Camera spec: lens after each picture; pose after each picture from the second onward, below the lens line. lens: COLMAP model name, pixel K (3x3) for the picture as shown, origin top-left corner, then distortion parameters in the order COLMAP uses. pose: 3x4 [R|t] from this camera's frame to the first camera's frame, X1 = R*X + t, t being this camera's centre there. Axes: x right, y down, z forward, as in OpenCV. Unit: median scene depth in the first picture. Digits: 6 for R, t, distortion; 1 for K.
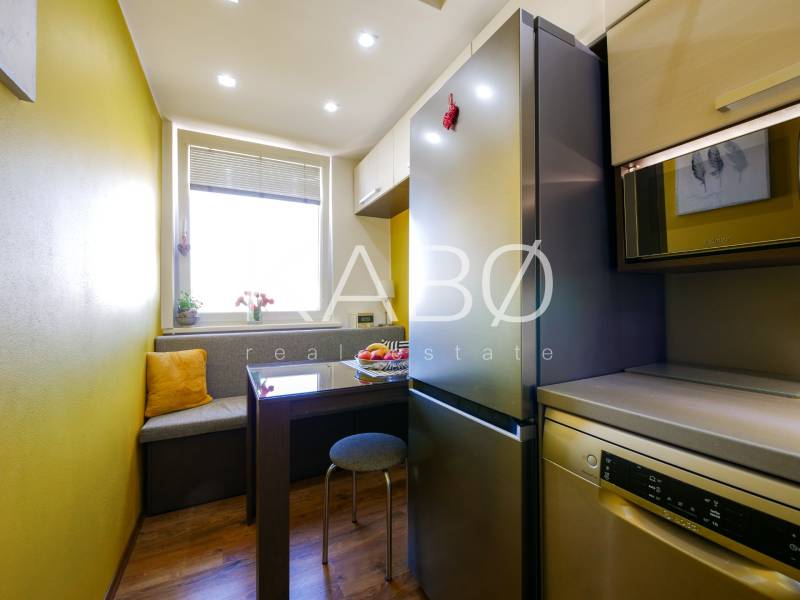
lens RADIAL K [[336.7, 0, 399.1], [0, 336.7, 298.6], [0, 0, 1]] dist [-0.002938, -0.001065]
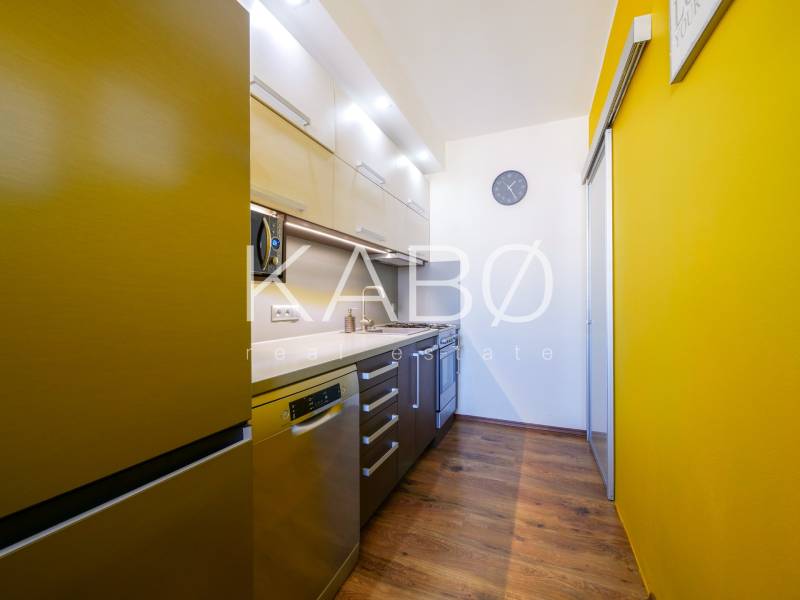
lens RADIAL K [[349.5, 0, 386.8], [0, 349.5, 297.9], [0, 0, 1]] dist [-0.000845, -0.000146]
pose [[-0.635077, 0.018568, 0.772225, -0.286873], [-0.012357, 0.999339, -0.034192, 0.009664], [-0.772350, -0.031257, -0.634428, 0.537997]]
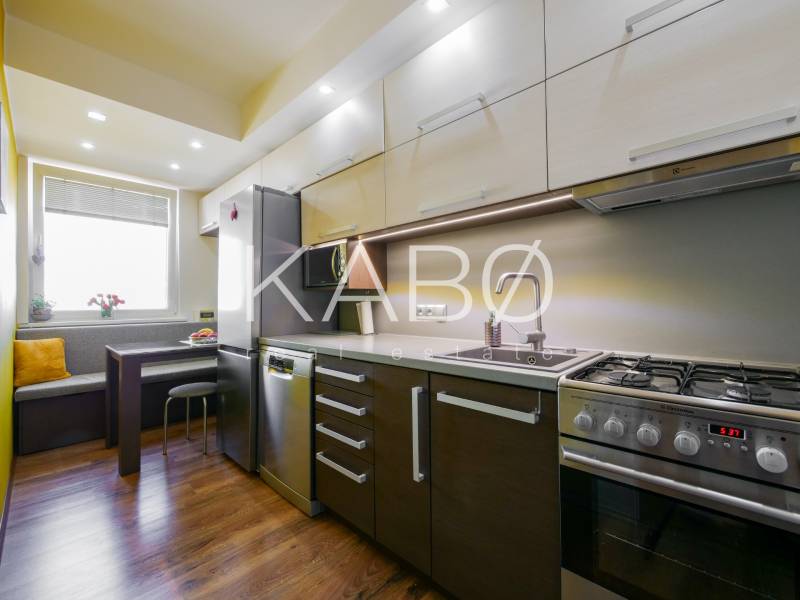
lens RADIAL K [[336.7, 0, 399.1], [0, 336.7, 298.6], [0, 0, 1]] dist [-0.002938, -0.001065]
pose [[0.939967, 0.005206, 0.341227, 0.215275], [-0.006744, 0.999972, 0.003322, -0.018384], [-0.341200, -0.005424, 0.939975, -0.697486]]
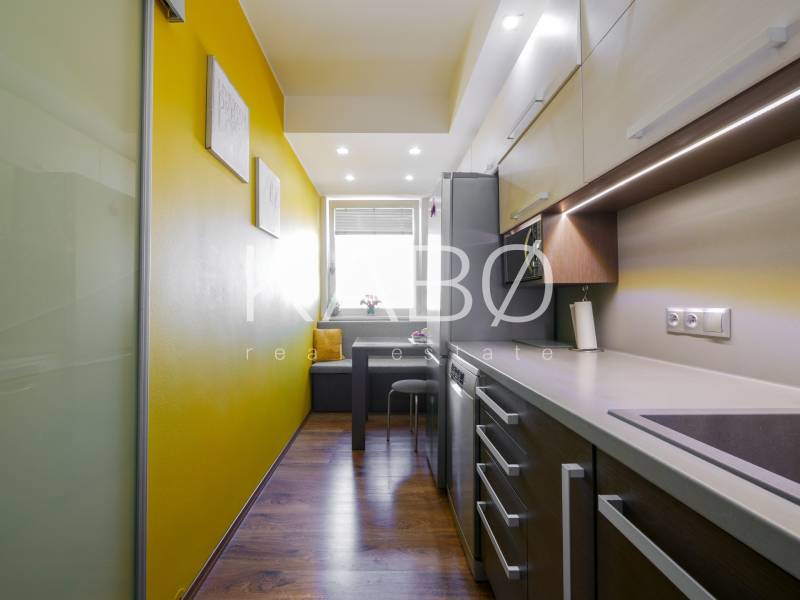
lens RADIAL K [[349.5, 0, 386.8], [0, 349.5, 297.9], [0, 0, 1]] dist [-0.000845, -0.000146]
pose [[0.898245, 0.000809, -0.439495, 0.431175], [0.000286, 0.999997, 0.002426, -0.015186], [0.439496, -0.002304, 0.898242, -0.522552]]
